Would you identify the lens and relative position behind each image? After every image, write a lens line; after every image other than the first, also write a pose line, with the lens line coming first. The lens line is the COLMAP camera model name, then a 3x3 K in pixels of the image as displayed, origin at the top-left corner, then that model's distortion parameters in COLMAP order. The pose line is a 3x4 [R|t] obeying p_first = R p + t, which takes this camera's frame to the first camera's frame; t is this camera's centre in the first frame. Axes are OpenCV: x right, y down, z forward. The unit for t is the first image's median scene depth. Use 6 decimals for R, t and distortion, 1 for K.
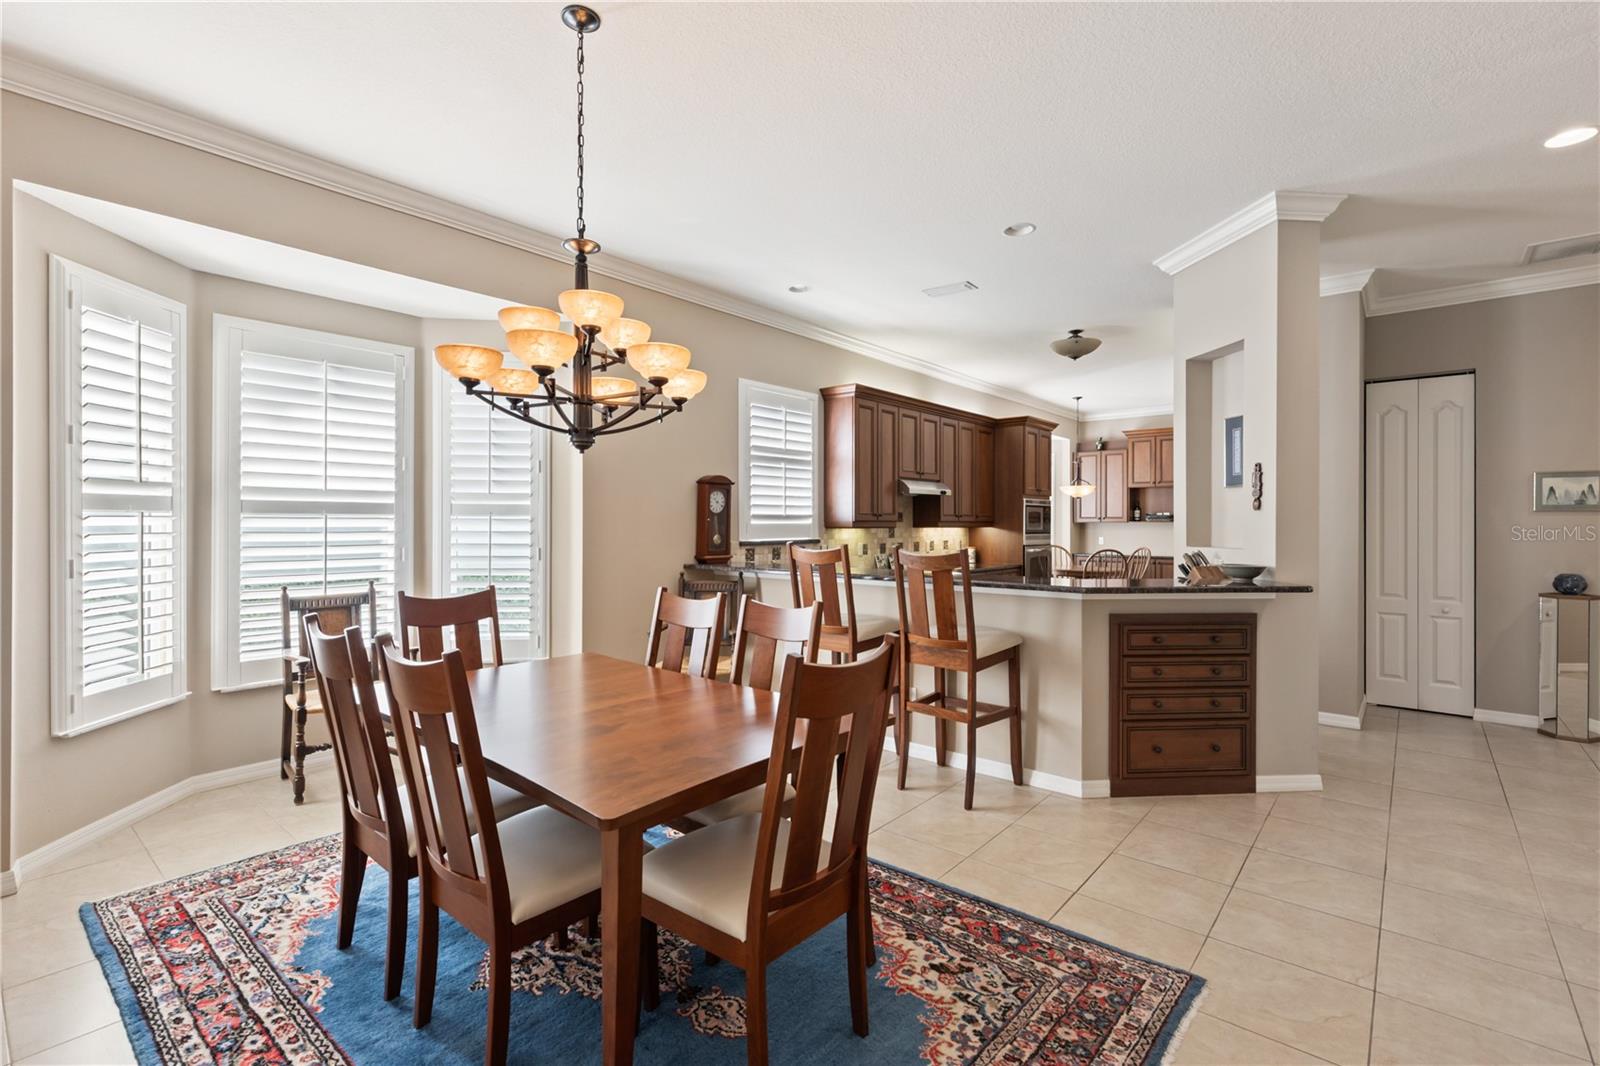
lens RADIAL K [[725.1, 0, 800.0], [0, 725.1, 531.0], [0, 0, 1]] dist [0.003516, 0.000086]
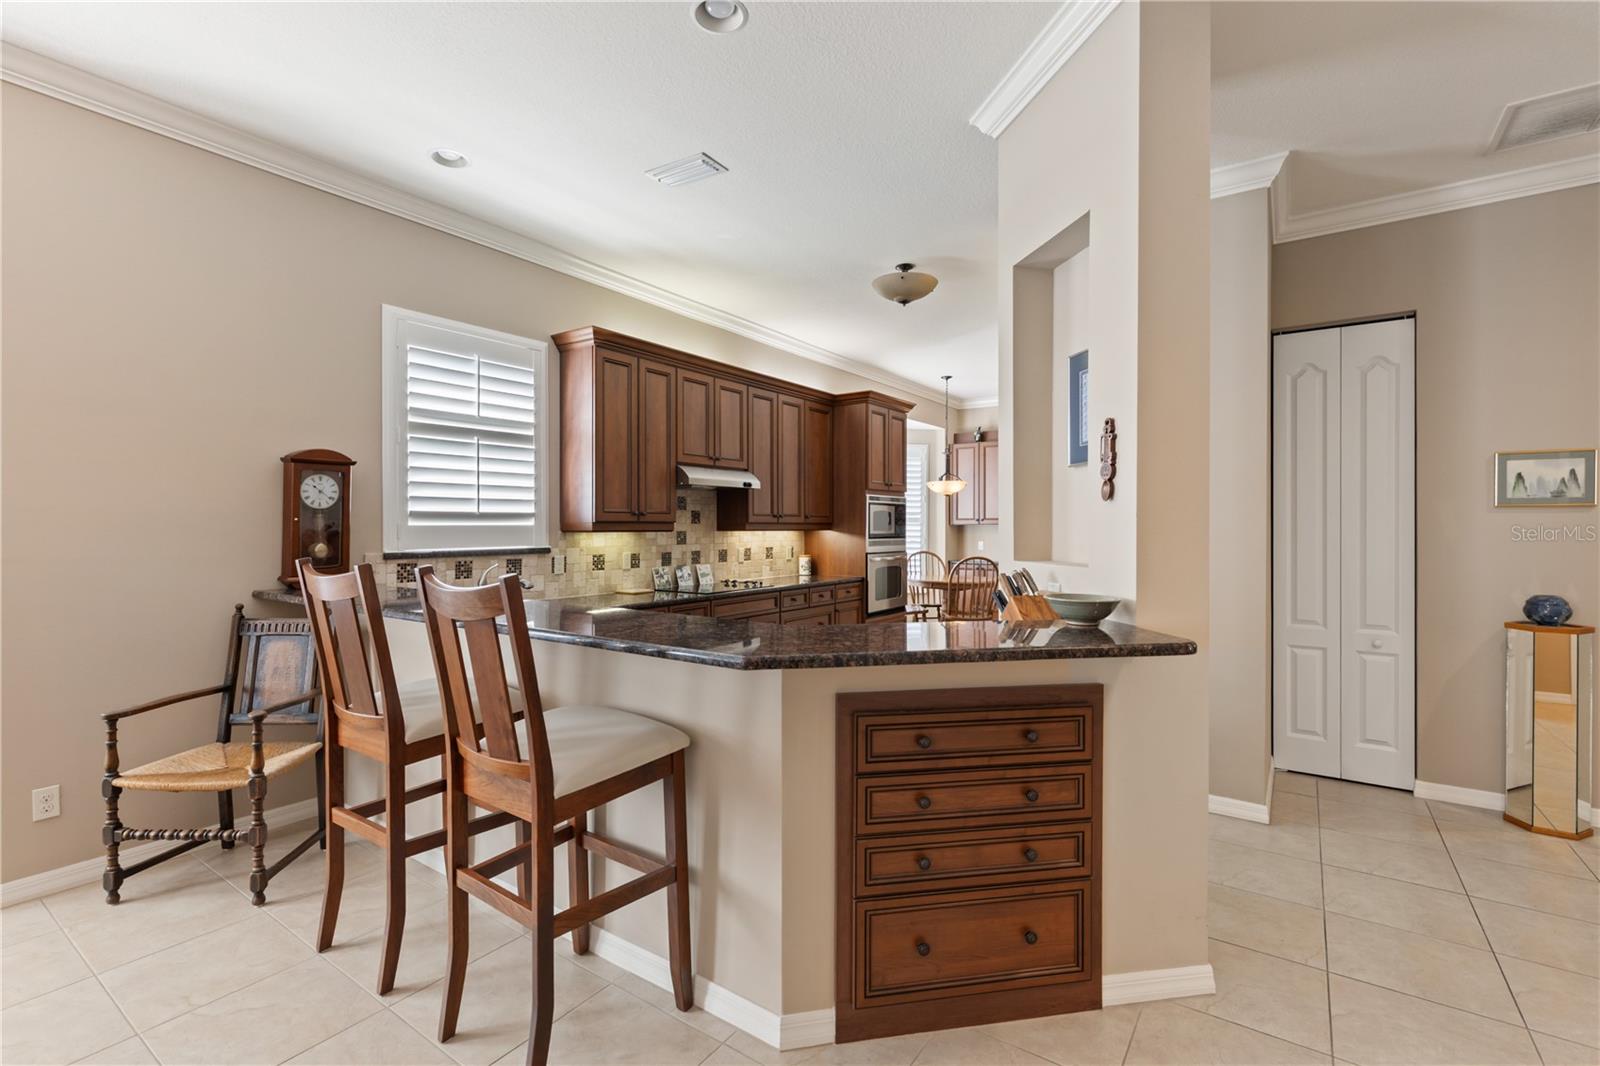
lens RADIAL K [[716.3, 0, 798.8], [0, 716.3, 535.9], [0, 0, 1]] dist [0.005004, 0.000662]
pose [[0.995797, -0.002037, 0.091568, 0.257705], [0.001810, 0.999995, 0.002565, -0.001861], [-0.091572, -0.002388, 0.995796, 0.352917]]
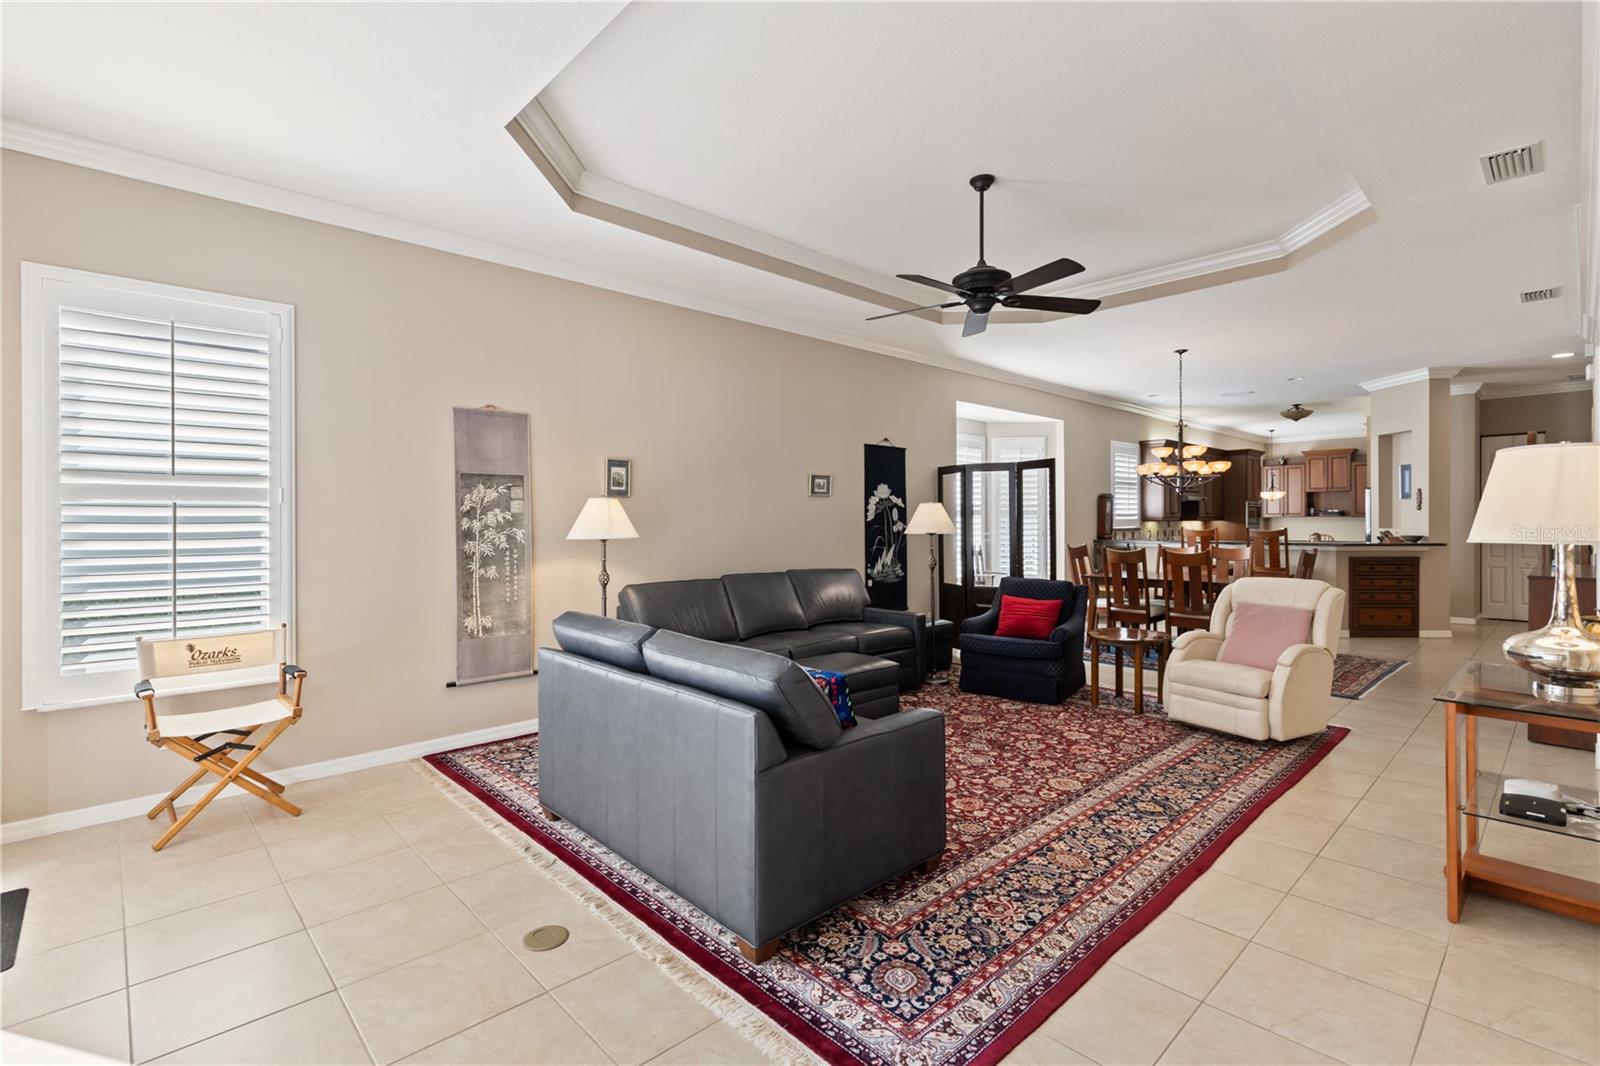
lens RADIAL K [[734.5, 0, 800.9], [0, 734.5, 527.9], [0, 0, 1]] dist [0.002924, -0.000019]
pose [[0.993667, -0.003690, -0.112301, -0.738770], [0.003586, 0.999993, -0.001124, 0.015189], [0.112304, 0.000715, 0.993674, -1.072844]]
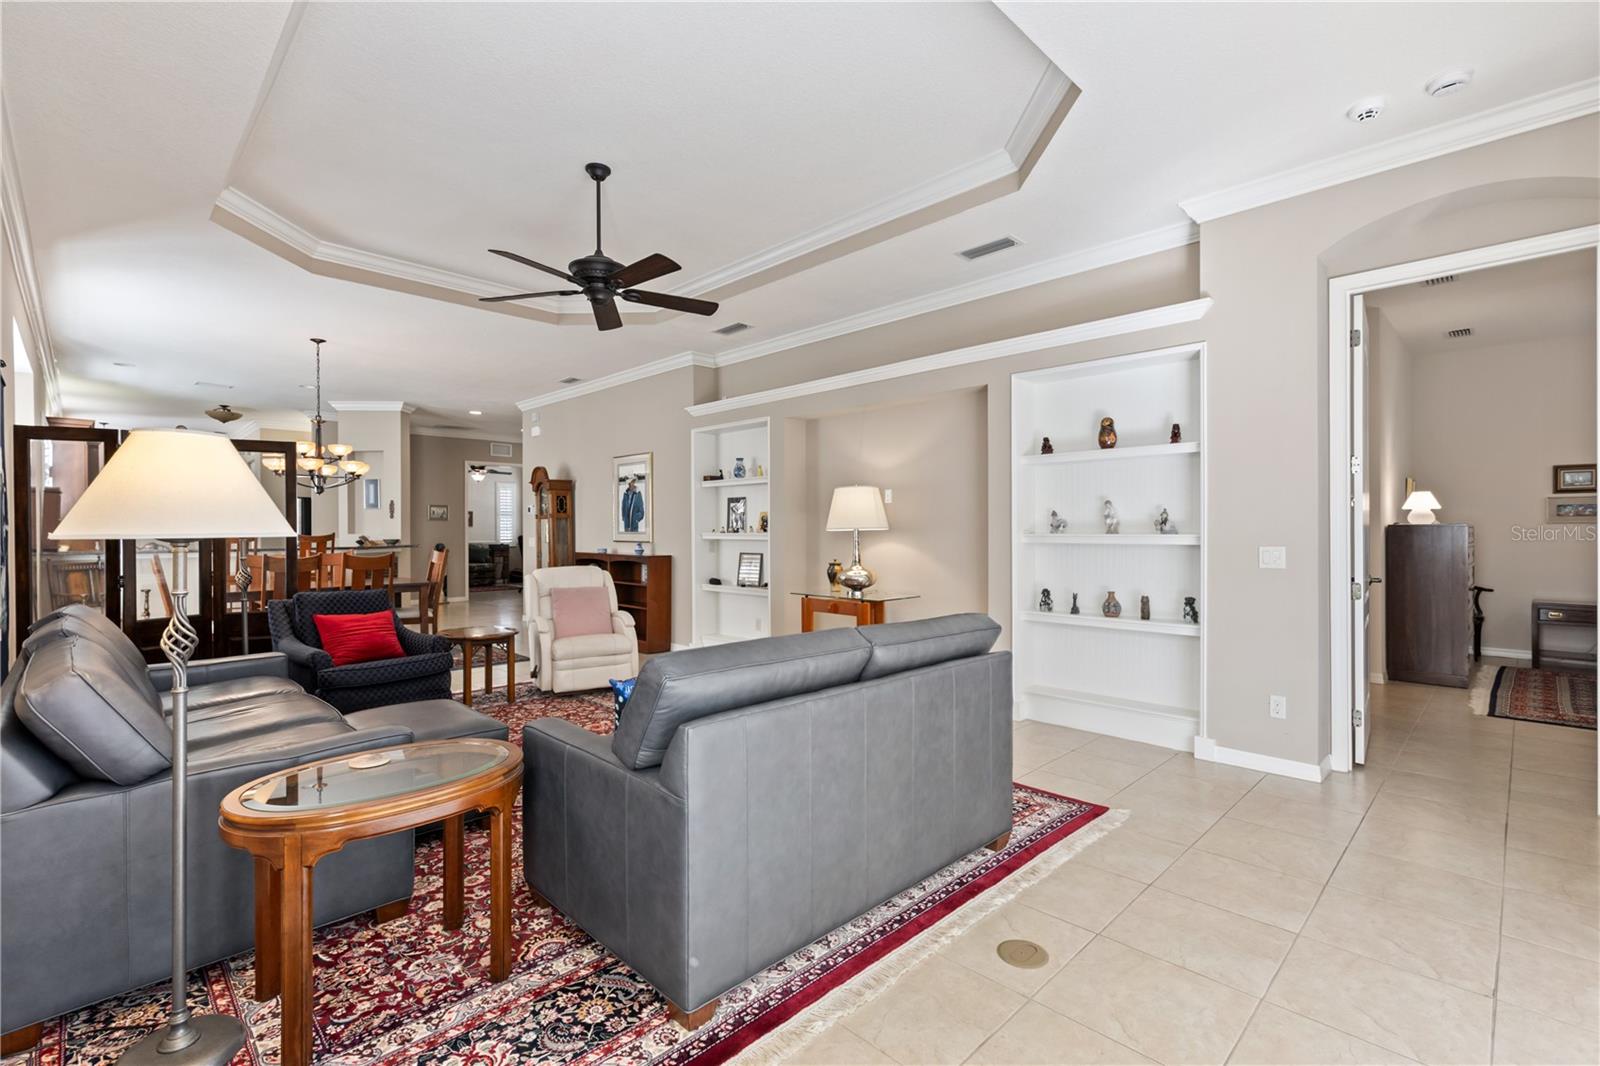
lens RADIAL K [[716.3, 0, 798.8], [0, 716.3, 535.9], [0, 0, 1]] dist [0.005004, 0.000662]
pose [[0.092435, -0.009173, 0.995677, -1.387446], [0.014564, 0.999863, 0.007859, 0.027073], [-0.995612, 0.013775, 0.092555, -0.531310]]
